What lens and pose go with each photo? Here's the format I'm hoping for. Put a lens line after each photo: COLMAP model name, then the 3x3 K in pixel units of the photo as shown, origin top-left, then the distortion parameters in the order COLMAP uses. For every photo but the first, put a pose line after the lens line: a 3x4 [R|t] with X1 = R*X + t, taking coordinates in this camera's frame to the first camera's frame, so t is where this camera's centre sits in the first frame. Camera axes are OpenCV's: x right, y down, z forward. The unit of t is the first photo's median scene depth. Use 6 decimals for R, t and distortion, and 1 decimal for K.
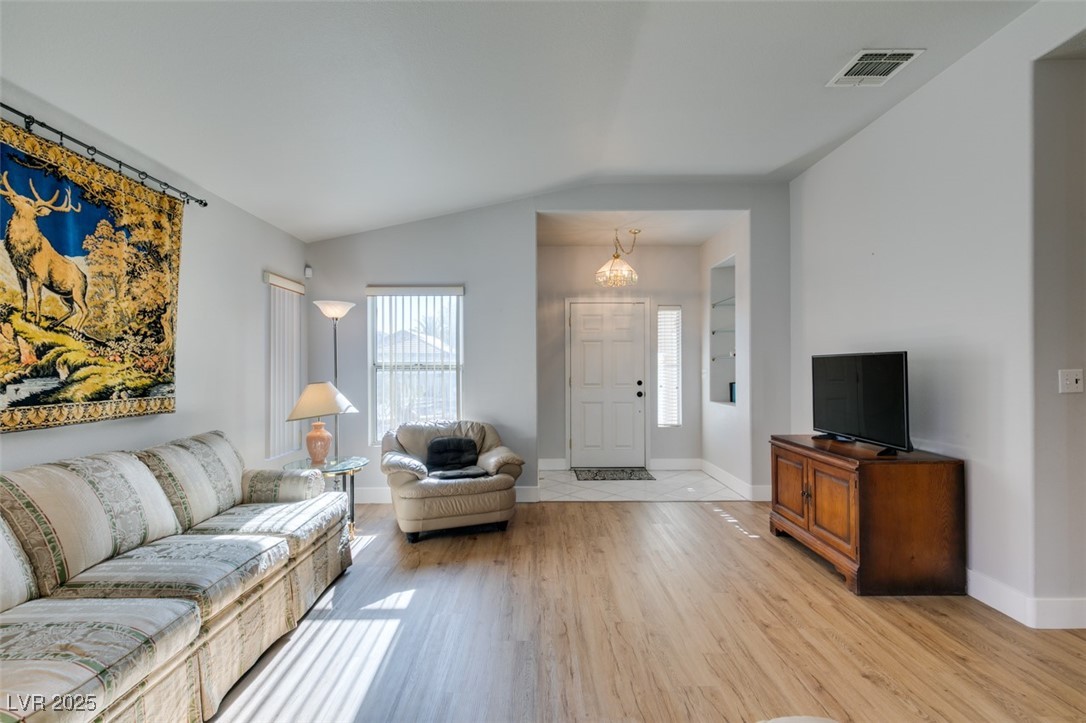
lens RADIAL K [[483.0, 0, 544.2], [0, 483.0, 364.6], [0, 0, 1]] dist [0.004015, -0.001644]
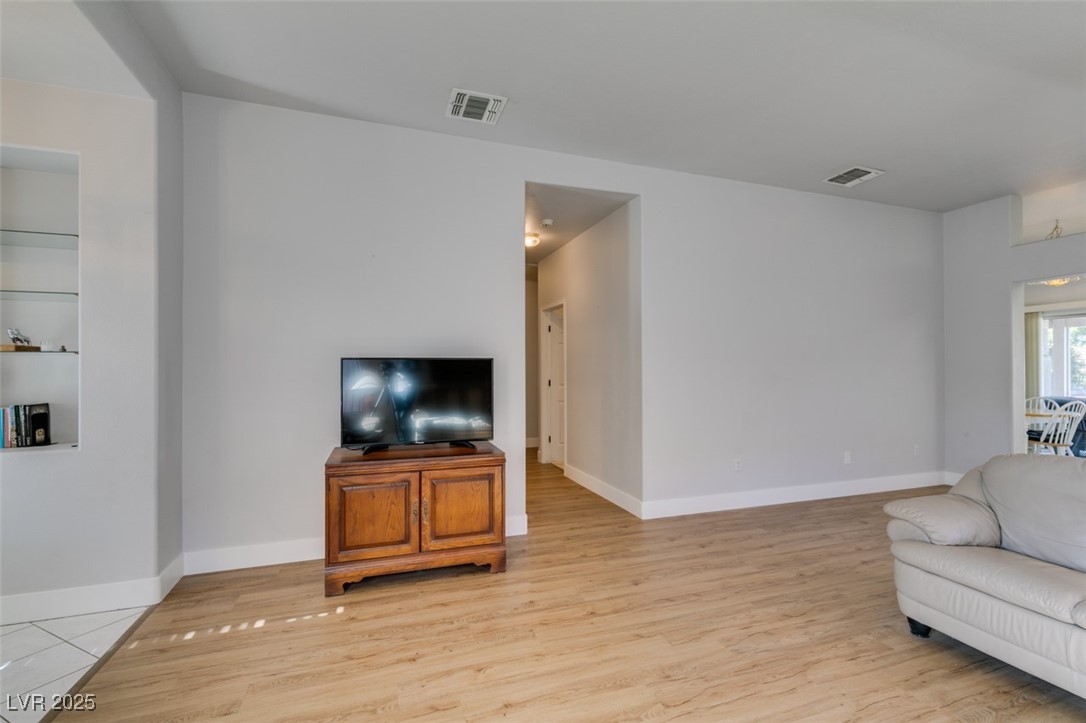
lens RADIAL K [[483.0, 0, 539.7], [0, 483.0, 365.5], [0, 0, 1]] dist [0.004015, -0.001644]
pose [[-0.314478, 0.011367, 0.949197, -0.274933], [0.000194, 0.999929, -0.011910, 0.003620], [-0.949265, -0.003561, -0.314458, 0.762752]]
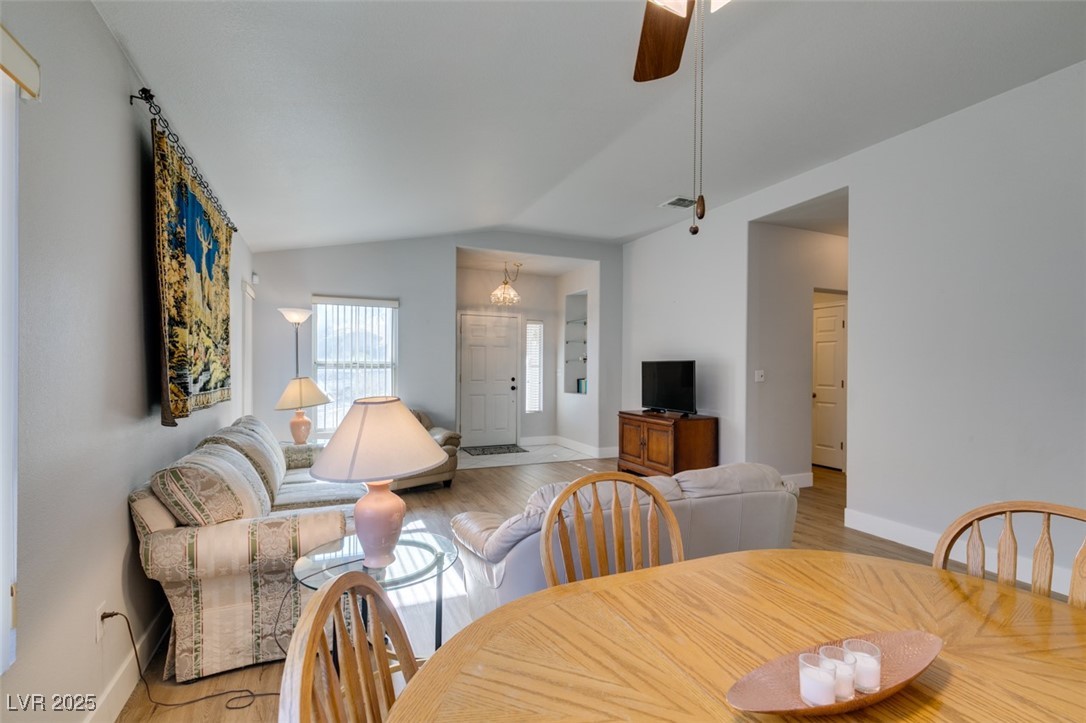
lens RADIAL K [[483.0, 0, 546.8], [0, 483.0, 366.0], [0, 0, 1]] dist [0.004015, -0.001644]
pose [[0.916907, 0.010576, 0.398961, -0.311450], [-0.012335, 0.999922, 0.001842, -0.001154], [-0.398911, -0.006611, 0.916966, -0.289473]]
